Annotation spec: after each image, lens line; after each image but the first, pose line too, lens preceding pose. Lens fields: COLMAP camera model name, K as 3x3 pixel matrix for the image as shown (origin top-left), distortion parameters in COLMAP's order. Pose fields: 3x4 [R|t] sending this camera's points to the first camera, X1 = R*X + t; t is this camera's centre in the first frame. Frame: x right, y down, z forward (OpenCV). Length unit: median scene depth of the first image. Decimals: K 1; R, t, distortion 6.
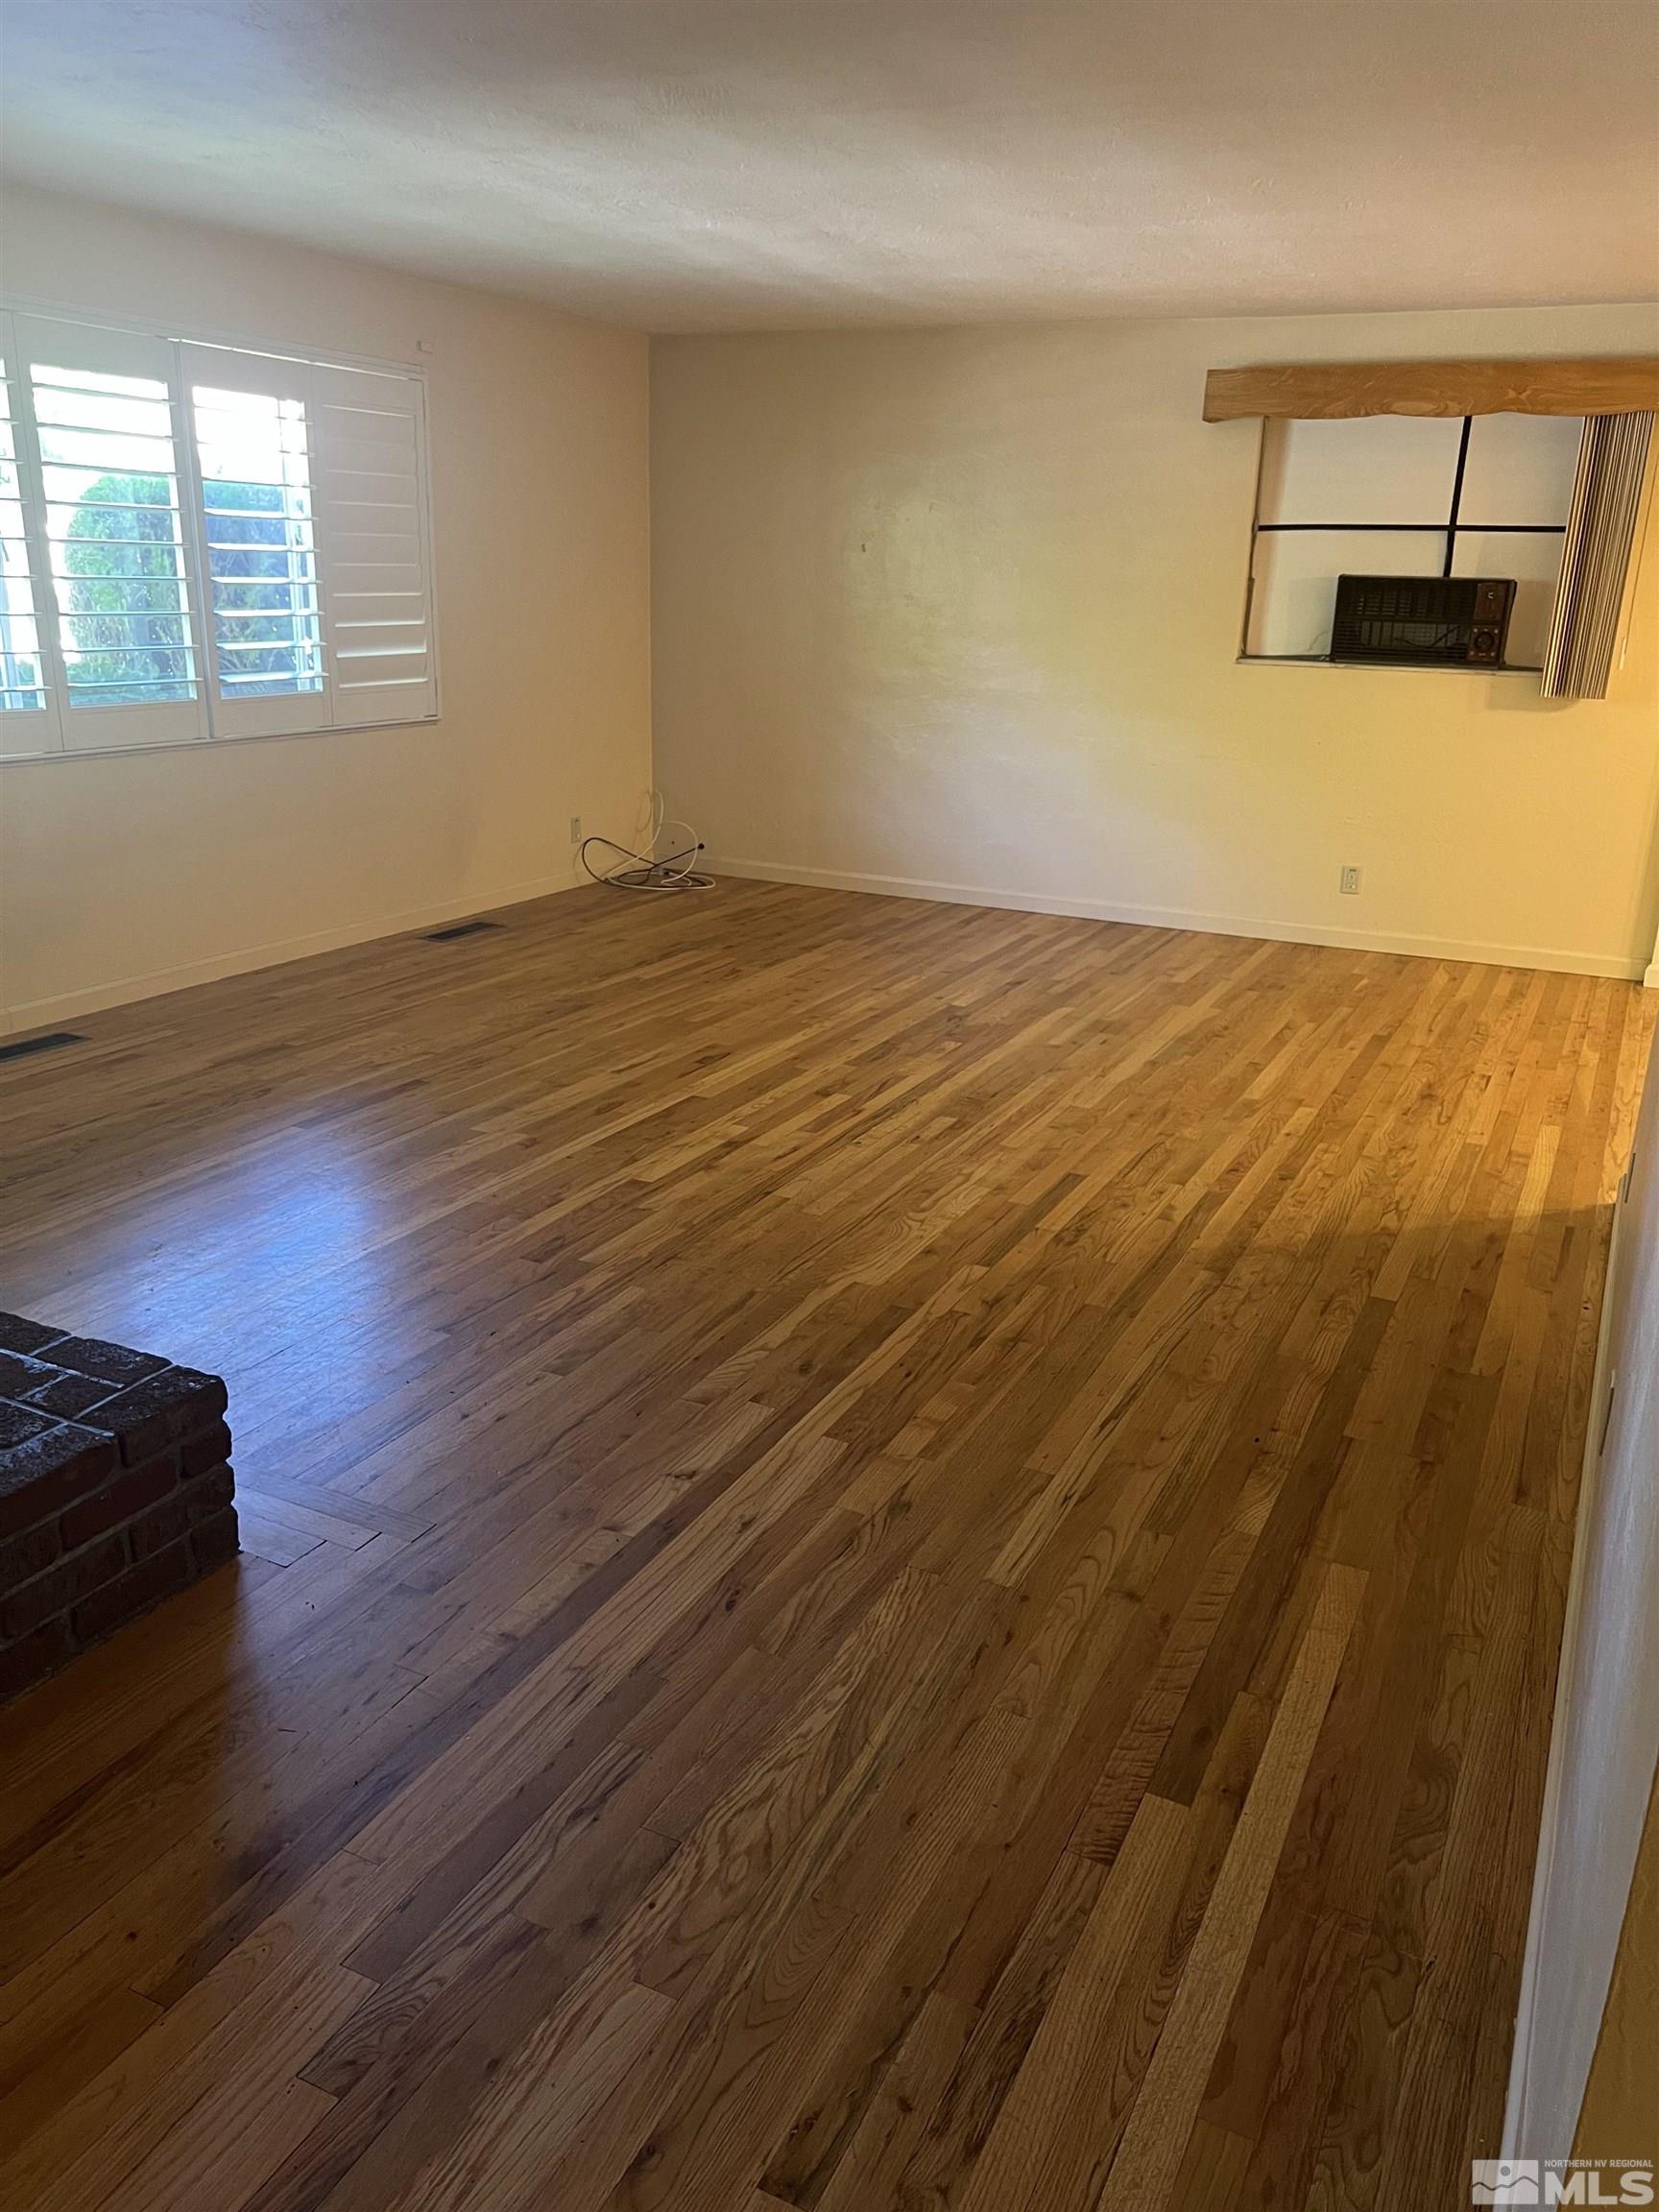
lens RADIAL K [[1648.7, 0, 830.7], [0, 1648.7, 1107.5], [0, 0, 1]] dist [0.024040, -0.003481]
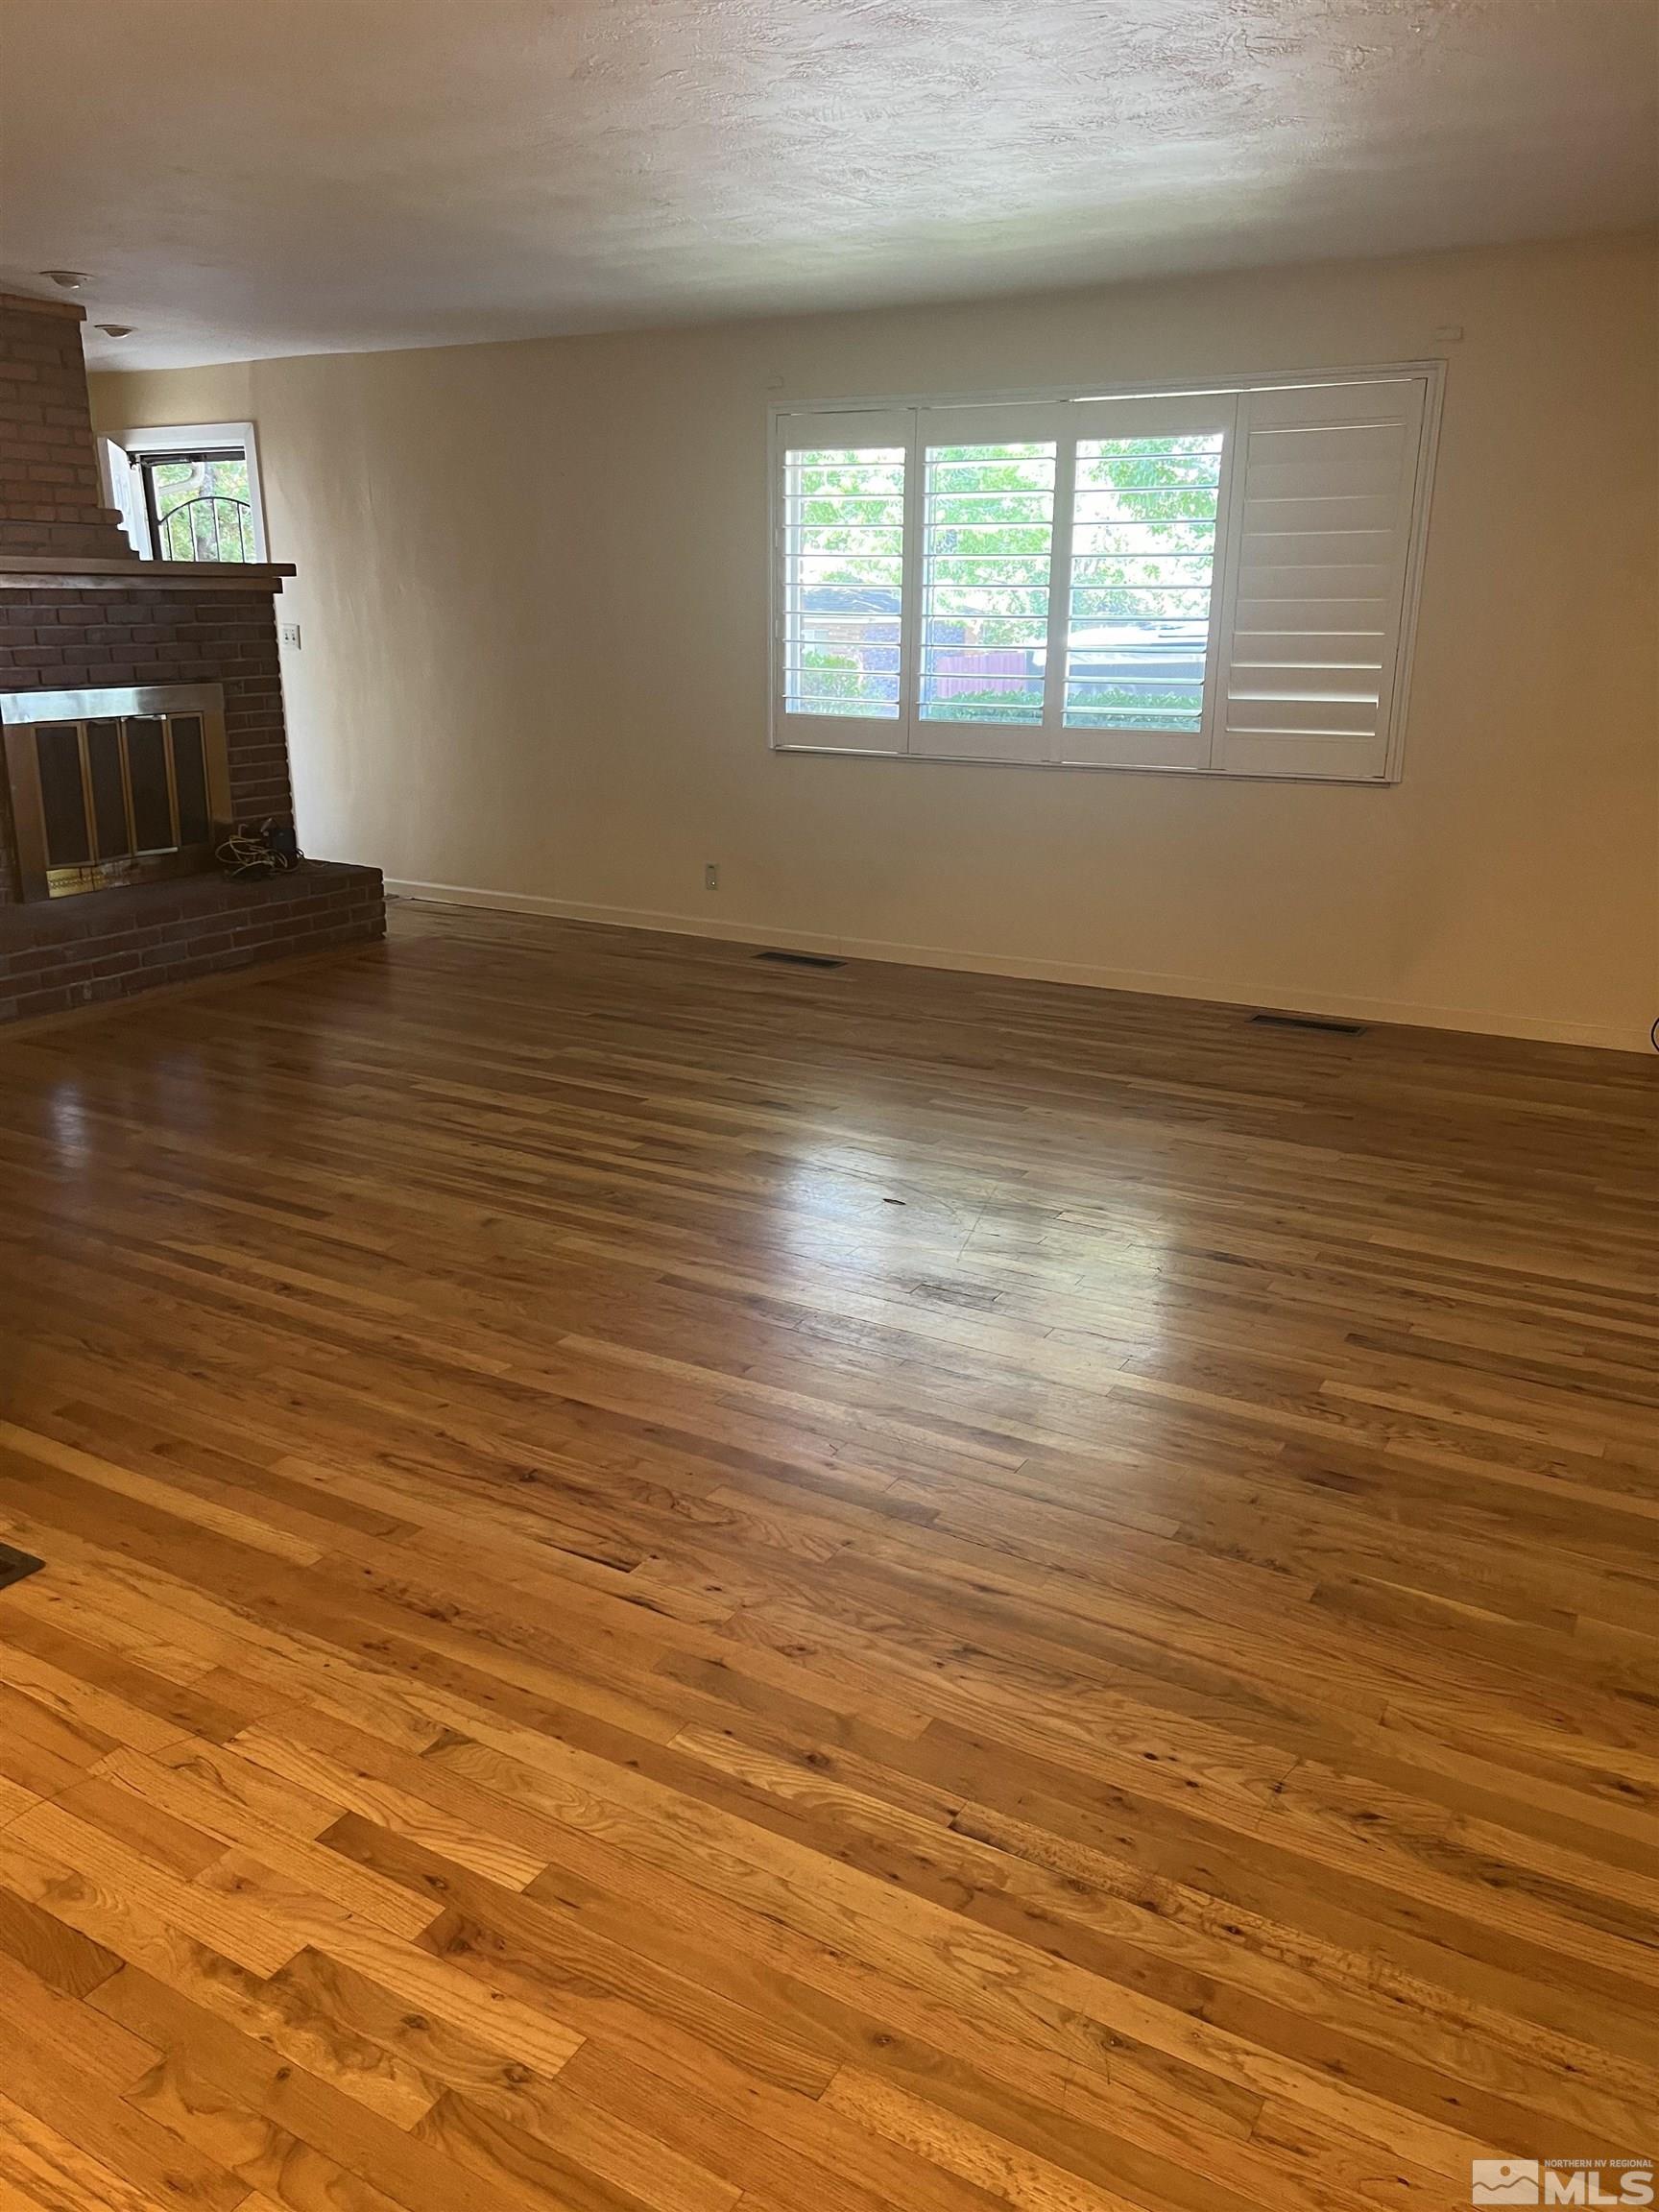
lens RADIAL K [[1648.7, 0, 830.4], [0, 1648.7, 1107.0], [0, 0, 1]] dist [0.024040, -0.003481]
pose [[-0.058275, 0.267166, -0.961887, 0.909642], [-0.321980, 0.907004, 0.271429, -0.322446], [0.944951, 0.325526, 0.033167, 1.101112]]
